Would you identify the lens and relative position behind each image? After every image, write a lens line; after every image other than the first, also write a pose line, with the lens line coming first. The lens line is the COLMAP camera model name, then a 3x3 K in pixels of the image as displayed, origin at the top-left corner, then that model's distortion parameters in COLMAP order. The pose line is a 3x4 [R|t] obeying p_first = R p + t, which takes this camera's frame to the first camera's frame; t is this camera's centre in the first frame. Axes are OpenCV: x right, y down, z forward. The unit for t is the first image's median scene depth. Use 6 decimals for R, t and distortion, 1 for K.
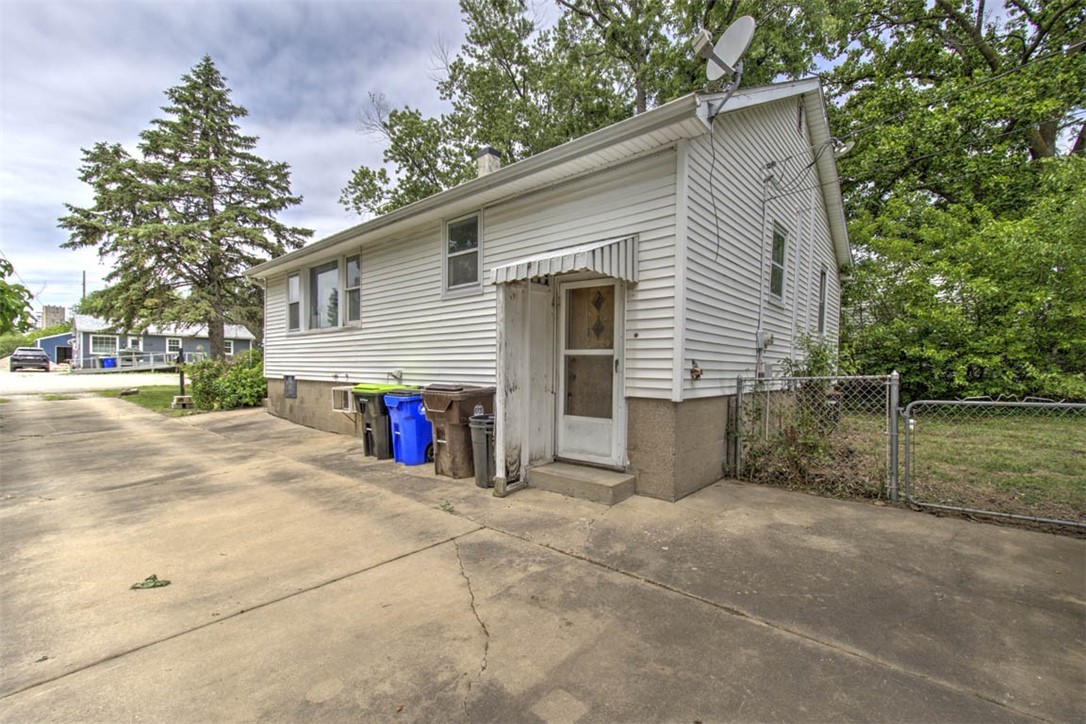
lens RADIAL K [[463.7, 0, 526.4], [0, 463.7, 383.7], [0, 0, 1]] dist [0.002656, 0.000337]
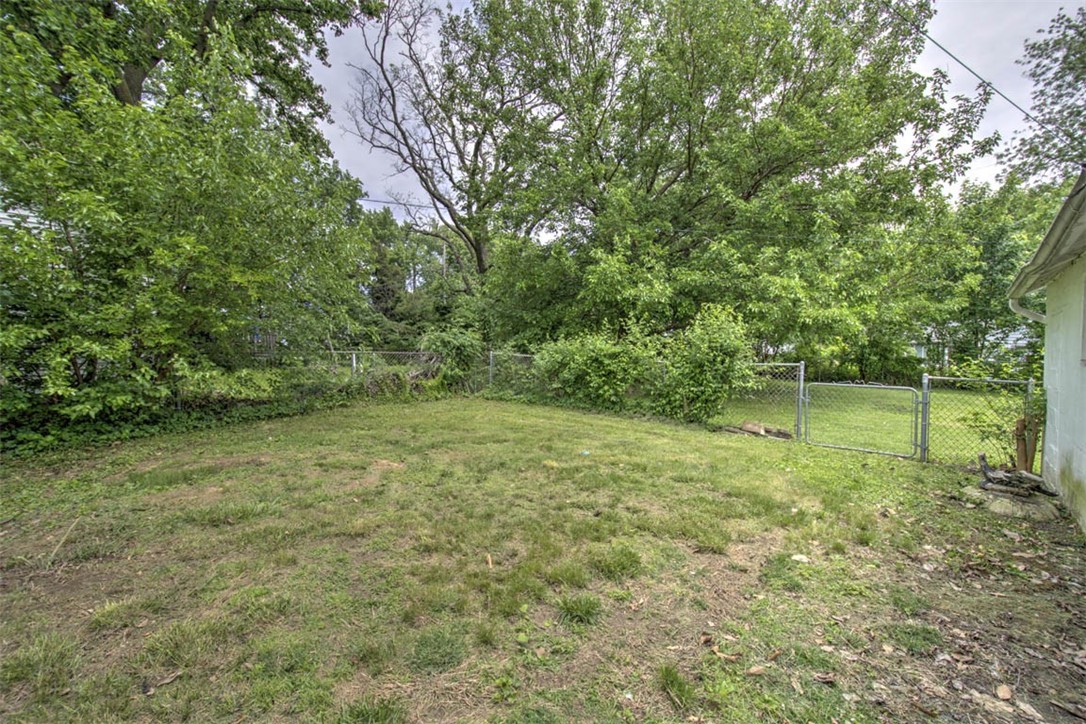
lens RADIAL K [[463.7, 0, 541.6], [0, 463.7, 365.4], [0, 0, 1]] dist [0.002656, 0.000337]
pose [[0.002234, -0.020947, 0.999778, 0.440498], [0.033299, 0.999228, 0.020861, -0.023192], [-0.999443, 0.033245, 0.002930, 0.483896]]
